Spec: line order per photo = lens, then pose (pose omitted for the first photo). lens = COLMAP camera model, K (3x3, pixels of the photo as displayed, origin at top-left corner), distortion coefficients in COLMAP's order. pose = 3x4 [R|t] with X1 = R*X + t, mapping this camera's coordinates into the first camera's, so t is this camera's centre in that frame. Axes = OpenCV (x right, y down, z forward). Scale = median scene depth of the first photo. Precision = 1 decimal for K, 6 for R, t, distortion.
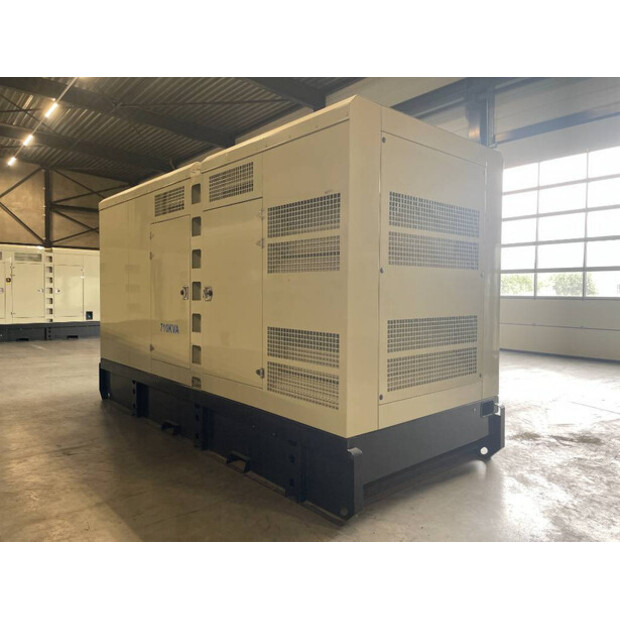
lens RADIAL K [[472.4, 0, 311.0], [0, 472.4, 309.9], [0, 0, 1]] dist [0.046027, -0.052723]
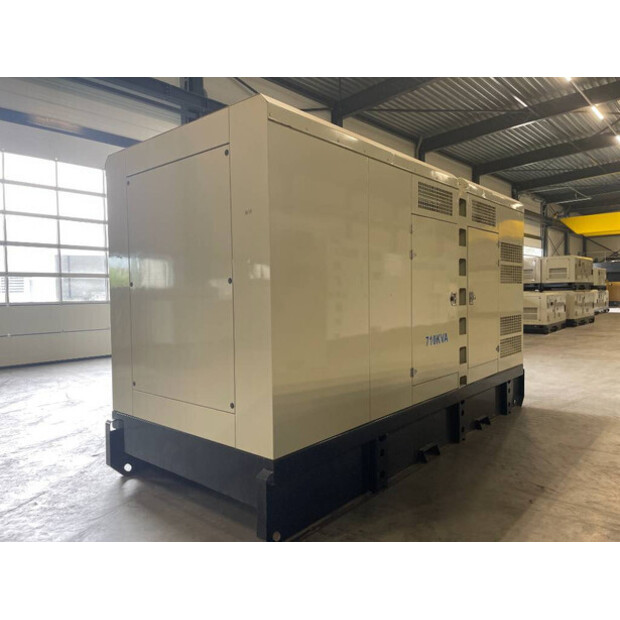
lens RADIAL K [[472.4, 0, 309.5], [0, 472.4, 313.4], [0, 0, 1]] dist [0.046027, -0.052723]
pose [[-0.134609, -0.050657, 0.989603, -1.260298], [0.053118, 0.996888, 0.058255, -0.082710], [-0.989474, 0.060407, -0.131499, 1.475908]]
